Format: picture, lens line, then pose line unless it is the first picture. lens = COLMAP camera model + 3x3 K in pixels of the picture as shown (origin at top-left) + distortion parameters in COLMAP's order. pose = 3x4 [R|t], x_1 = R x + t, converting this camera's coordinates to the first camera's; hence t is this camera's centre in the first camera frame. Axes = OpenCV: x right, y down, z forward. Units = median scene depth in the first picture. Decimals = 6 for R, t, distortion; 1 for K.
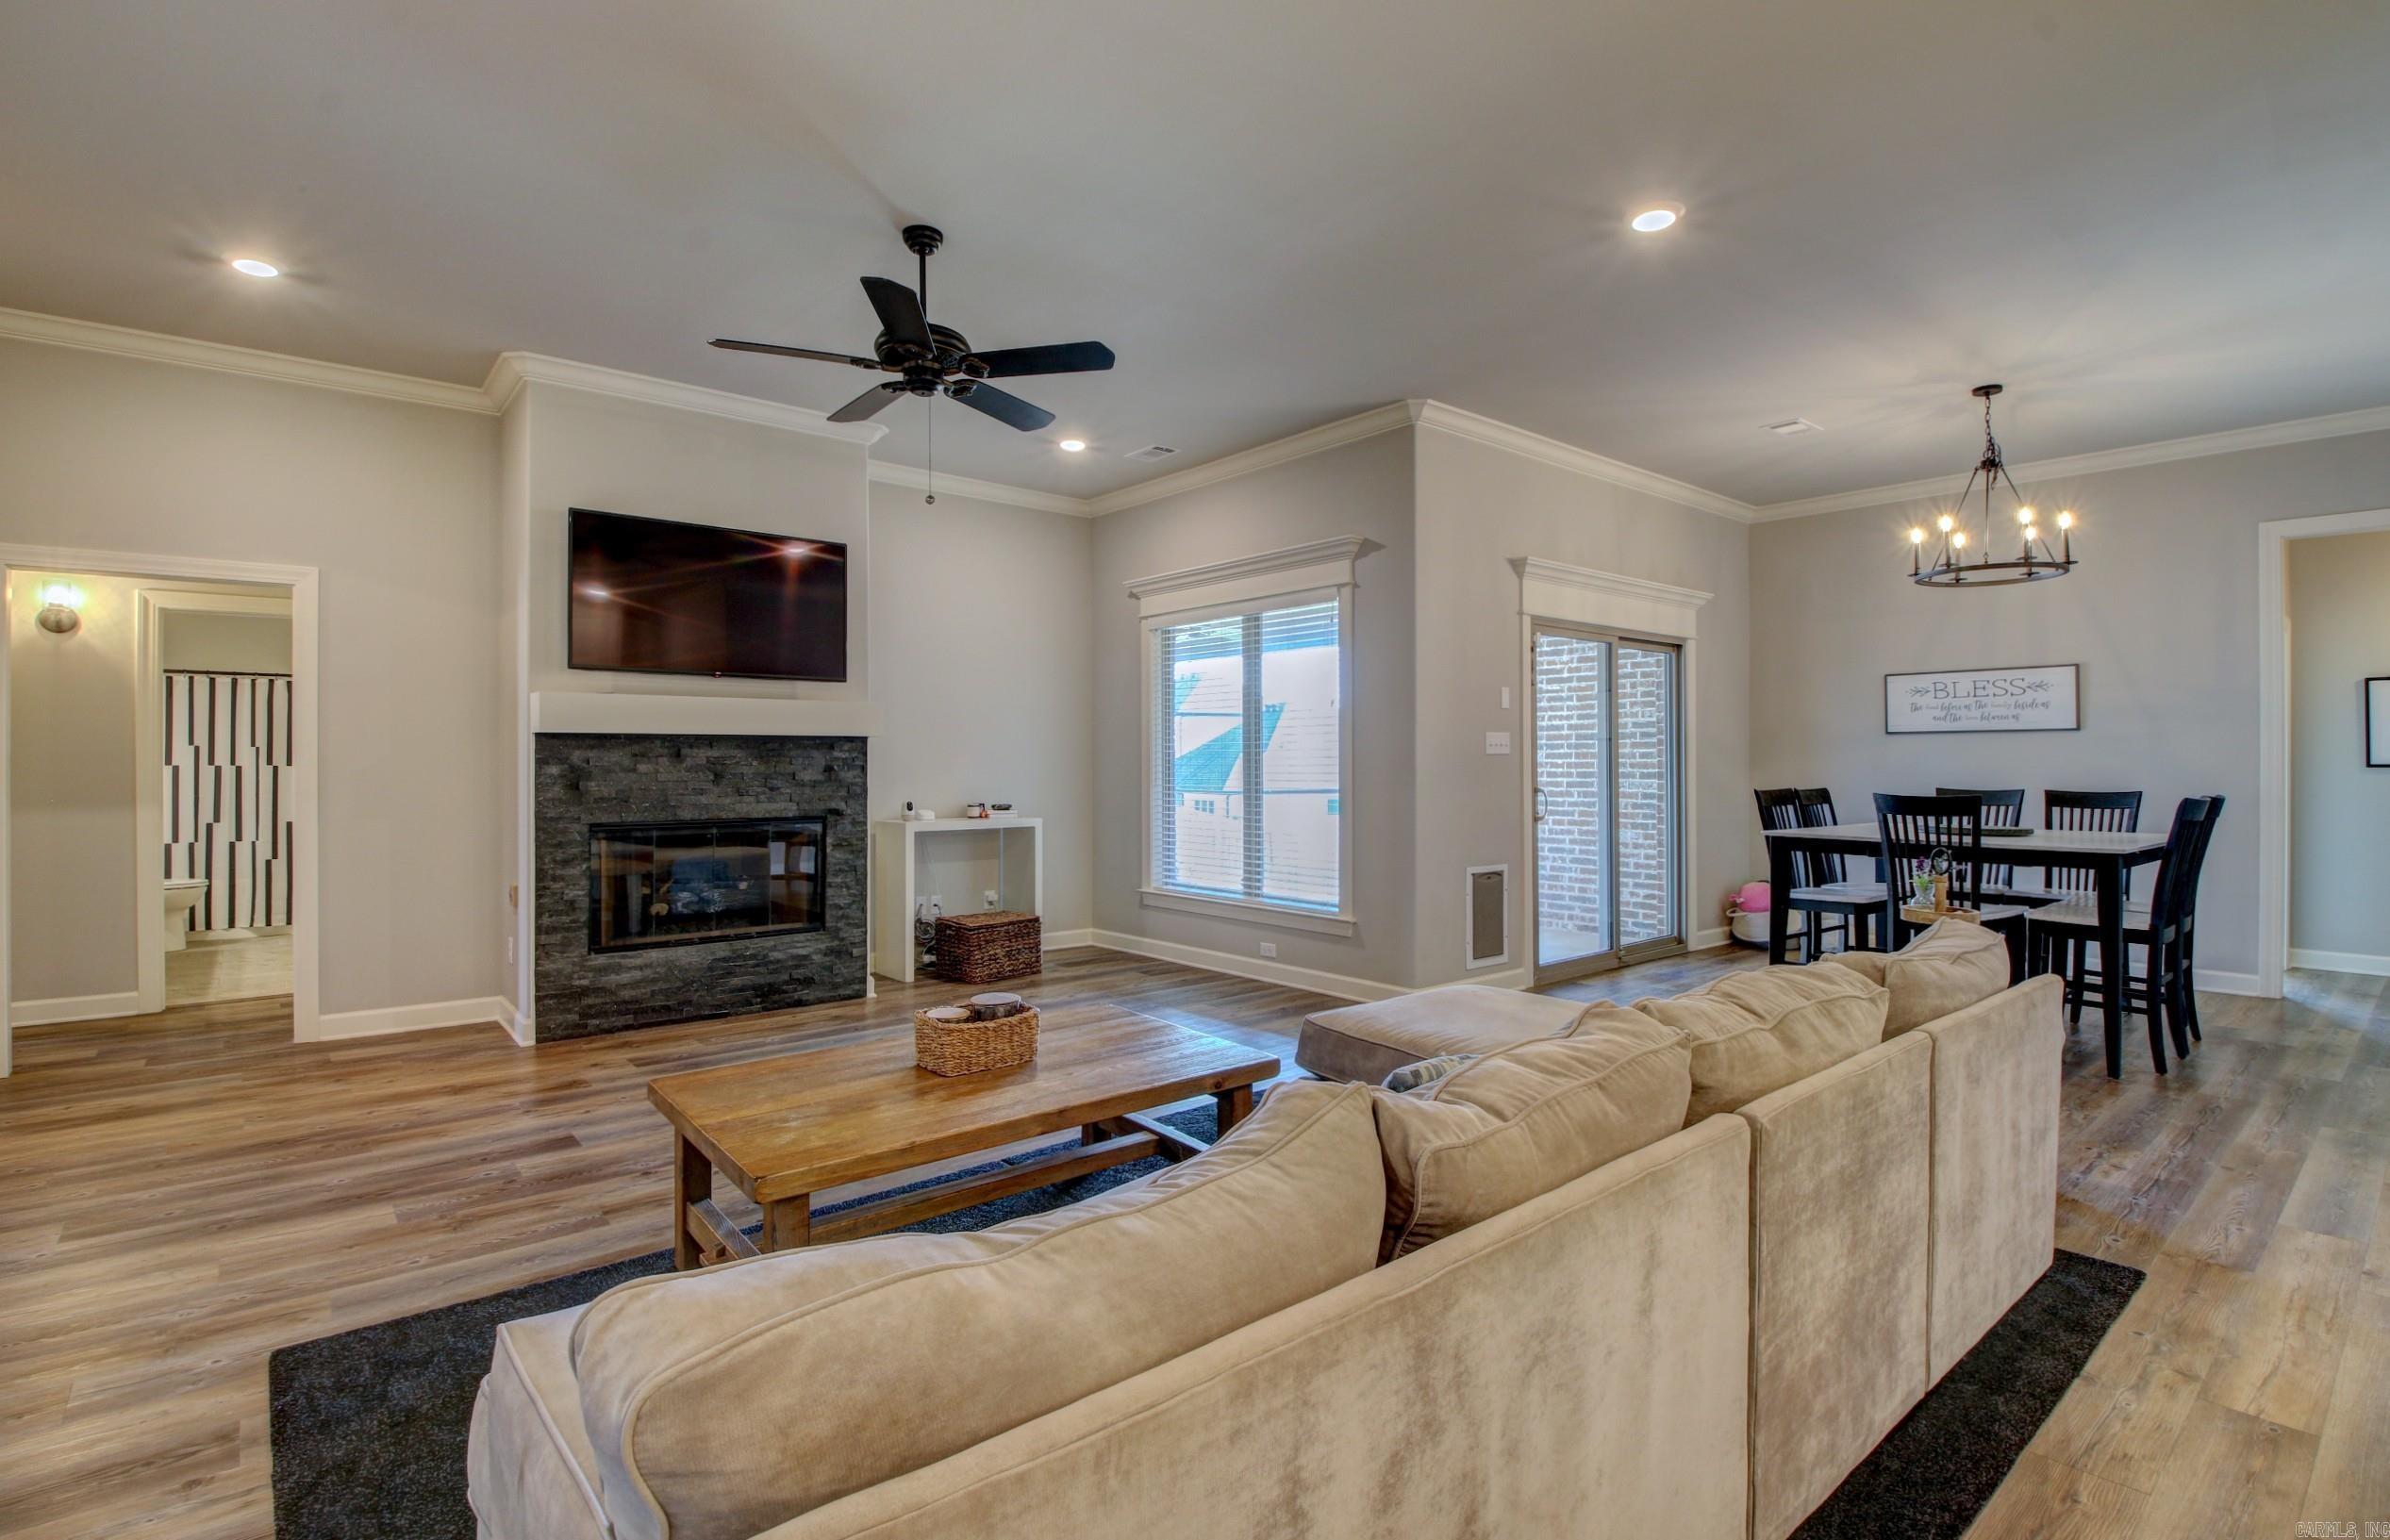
lens RADIAL K [[1119.7, 0, 1194.9], [0, 1119.7, 754.2], [0, 0, 1]] dist [0.017903, -0.027104]
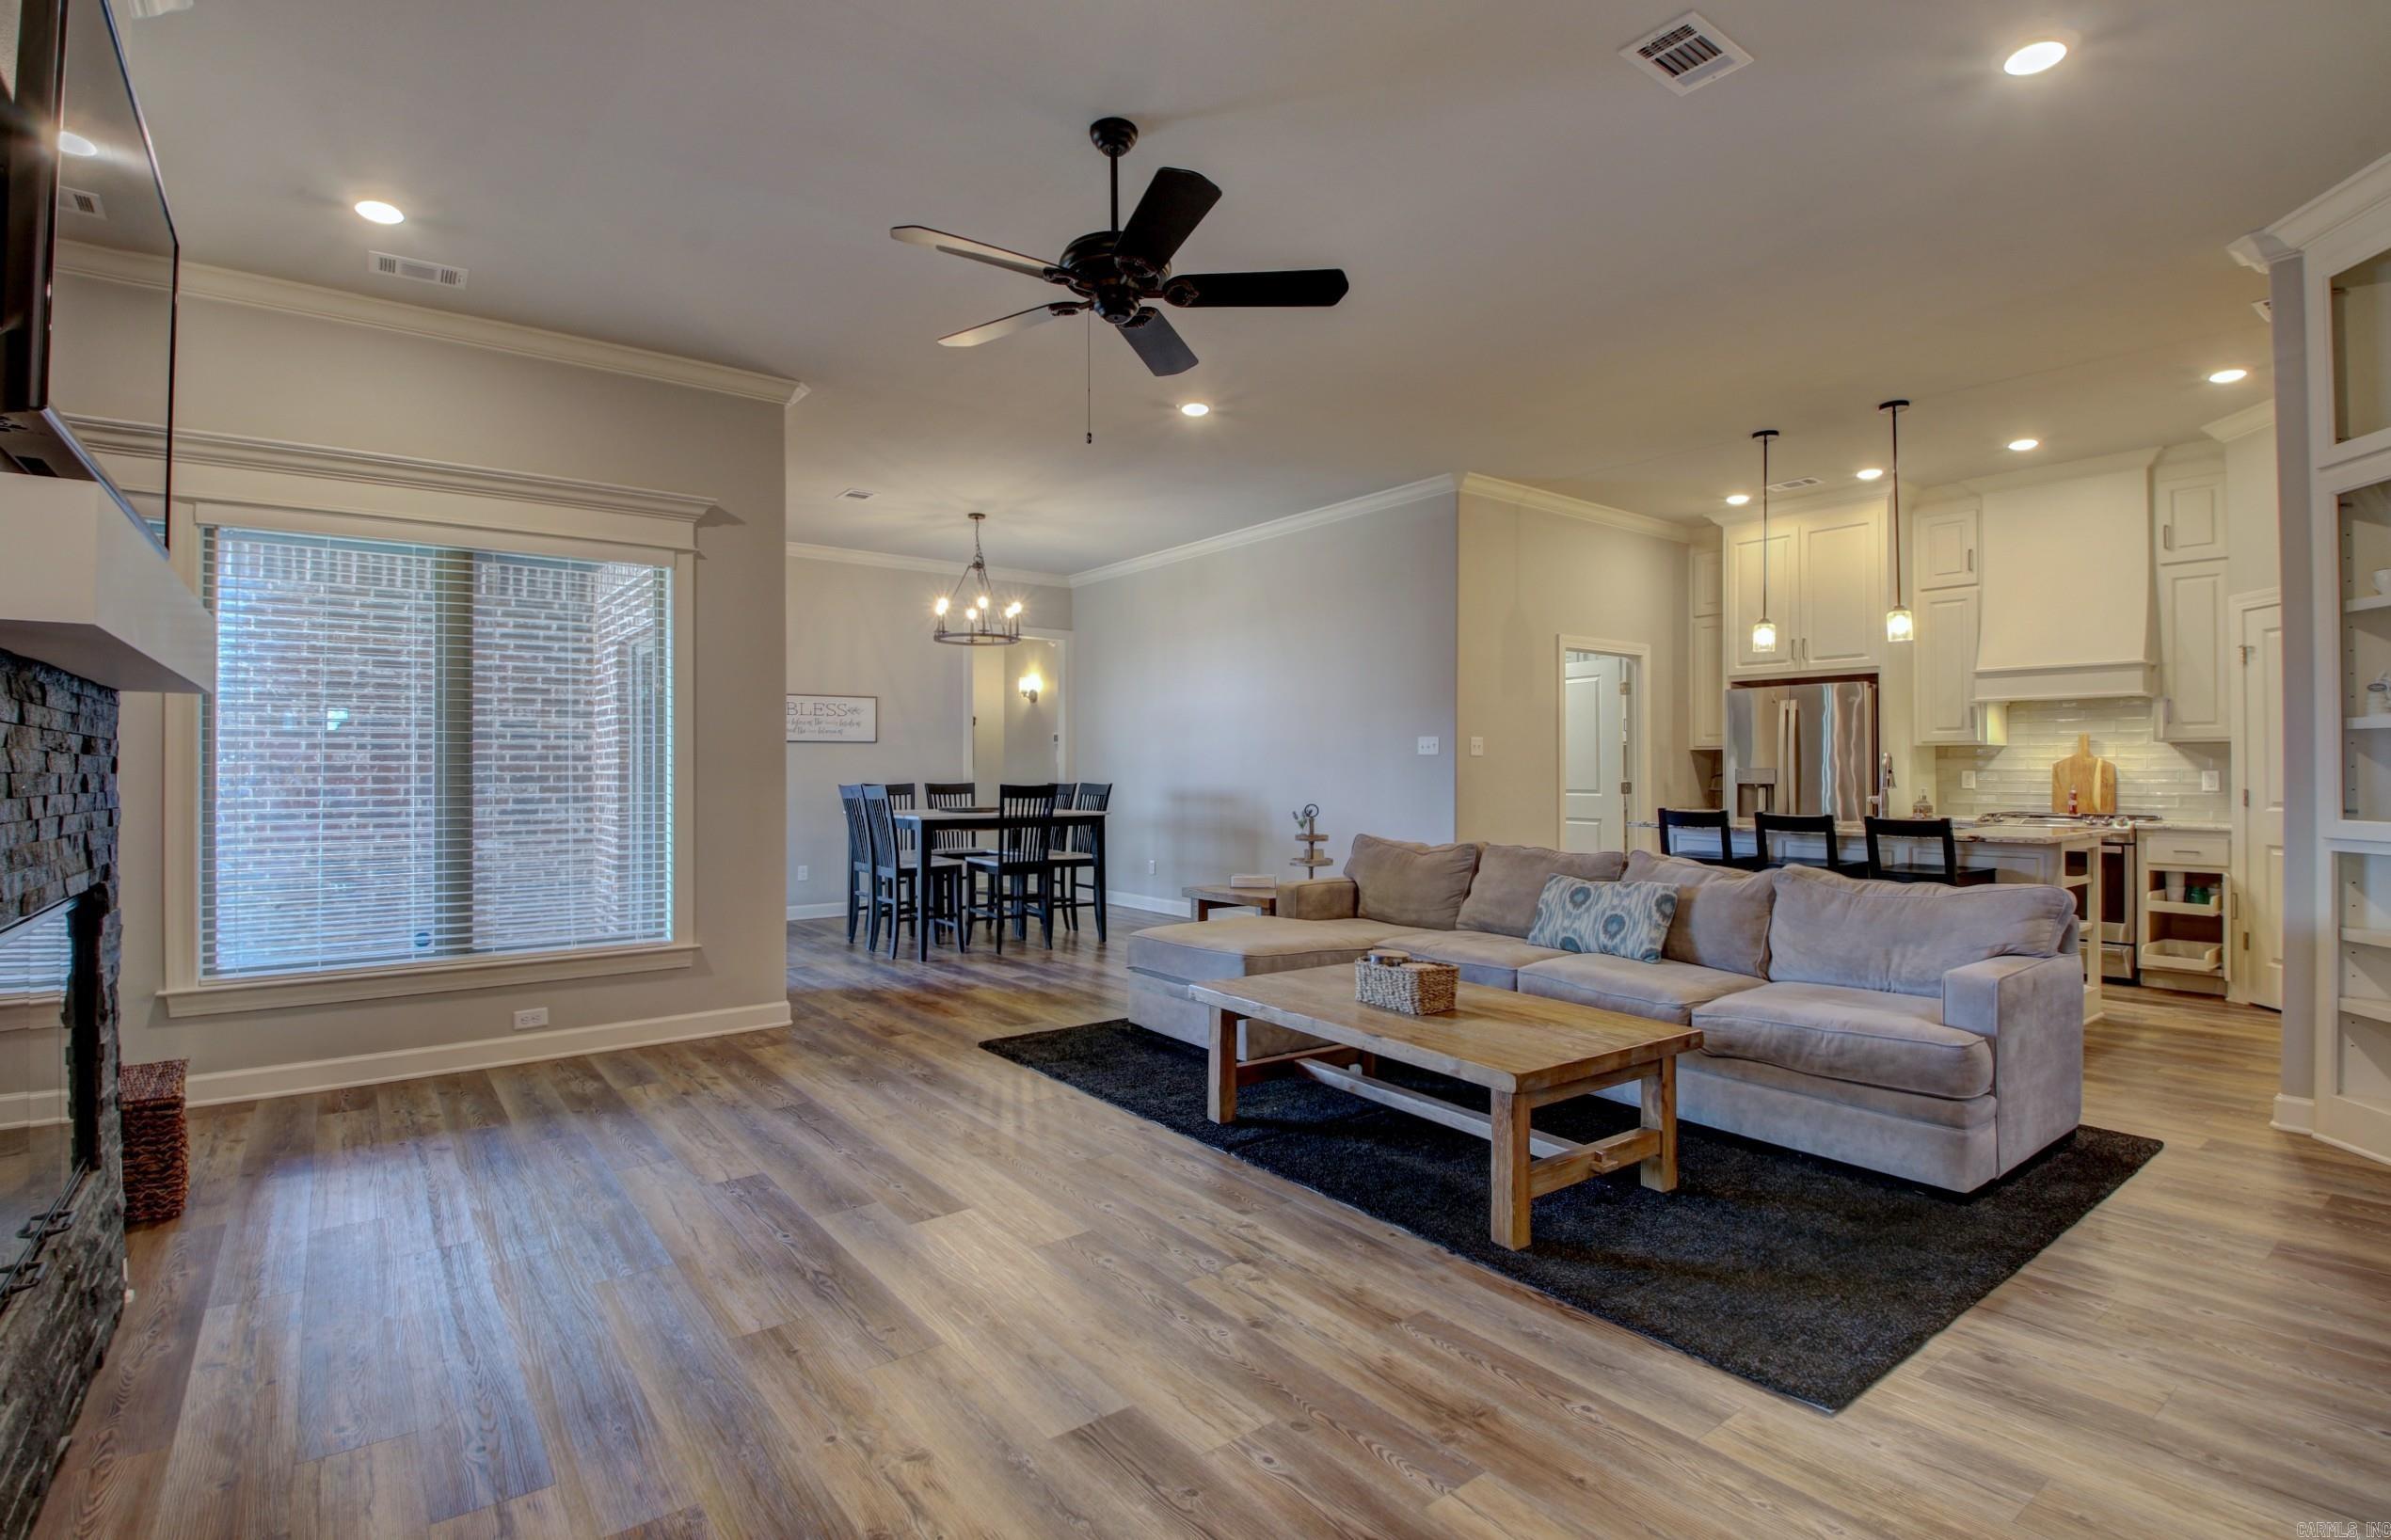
lens RADIAL K [[1095.0, 0, 1140.6], [0, 1095.0, 760.5], [0, 0, 1]] dist [0.023762, -0.026562]
pose [[0.083400, 0.011860, 0.996446, -0.723504], [-0.002594, 0.999928, -0.011684, 0.013236], [-0.996513, -0.001610, 0.083425, 0.612422]]
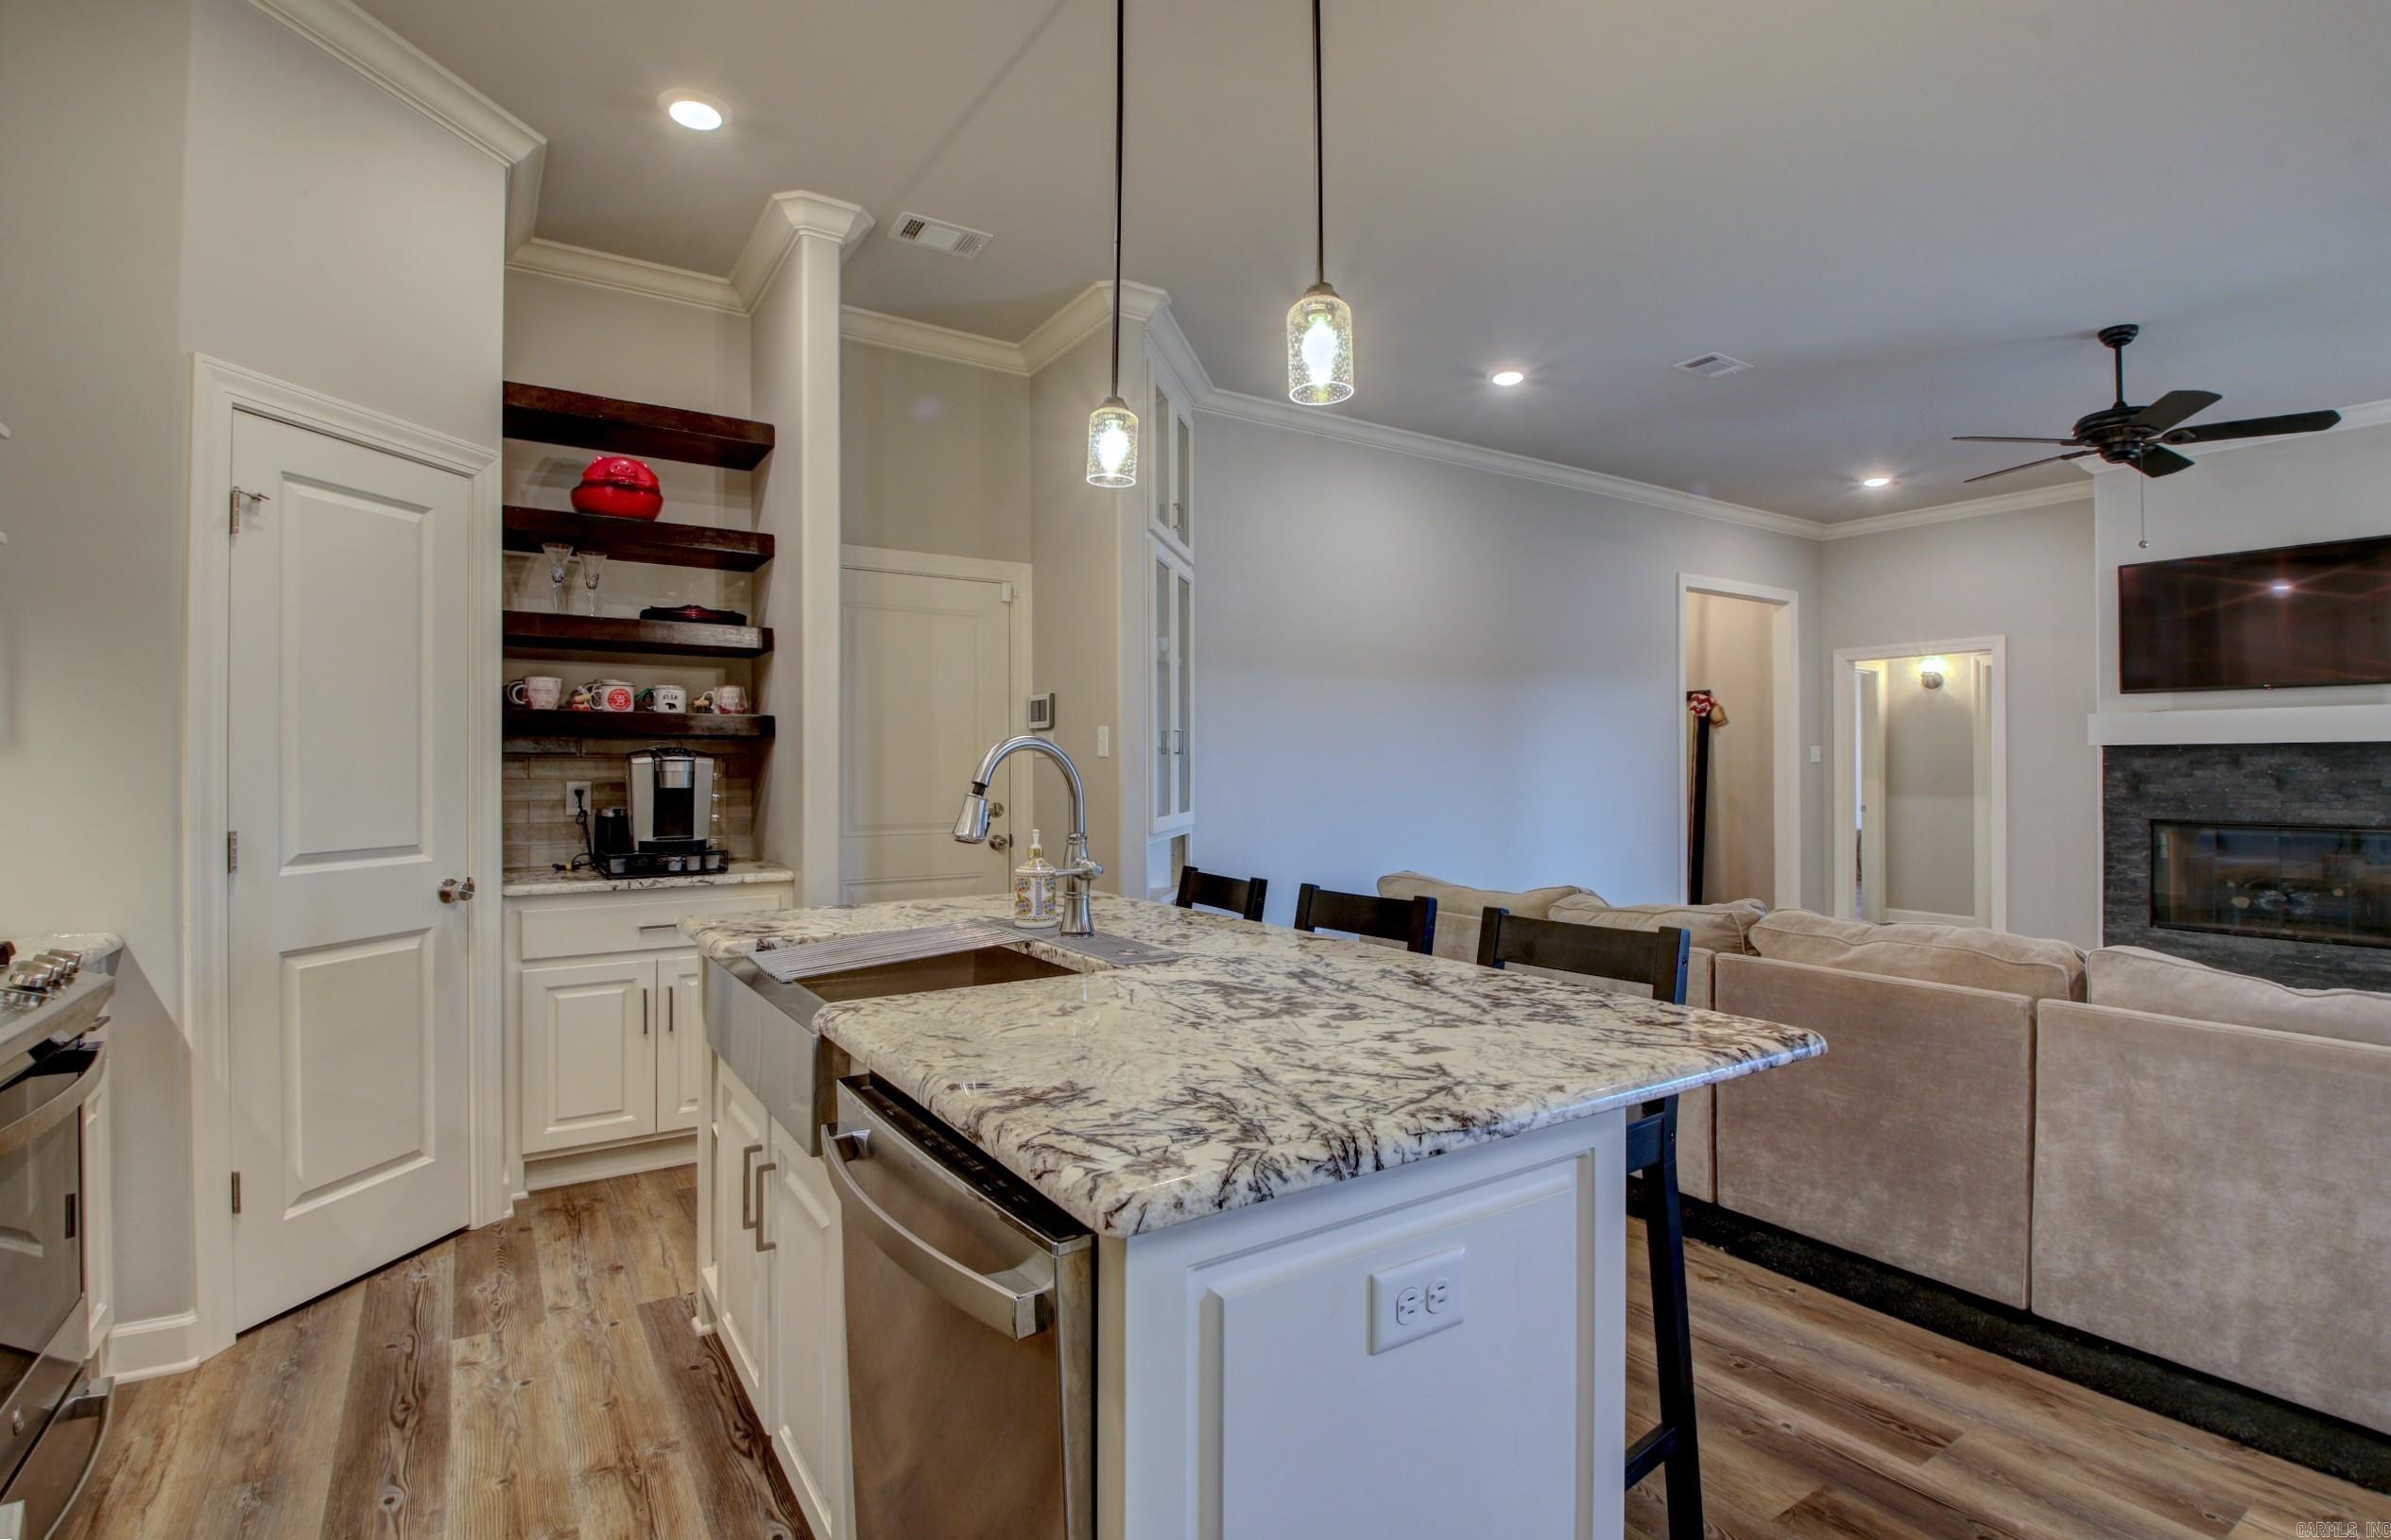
lens RADIAL K [[1122.6, 0, 1180.2], [0, 1122.6, 755.3], [0, 0, 1]] dist [0.001752, -0.017050]
pose [[-0.129017, -0.009514, -0.991597, 0.726786], [0.003485, 0.999943, -0.010048, 0.001055], [0.991636, -0.004752, -0.128977, 0.104760]]
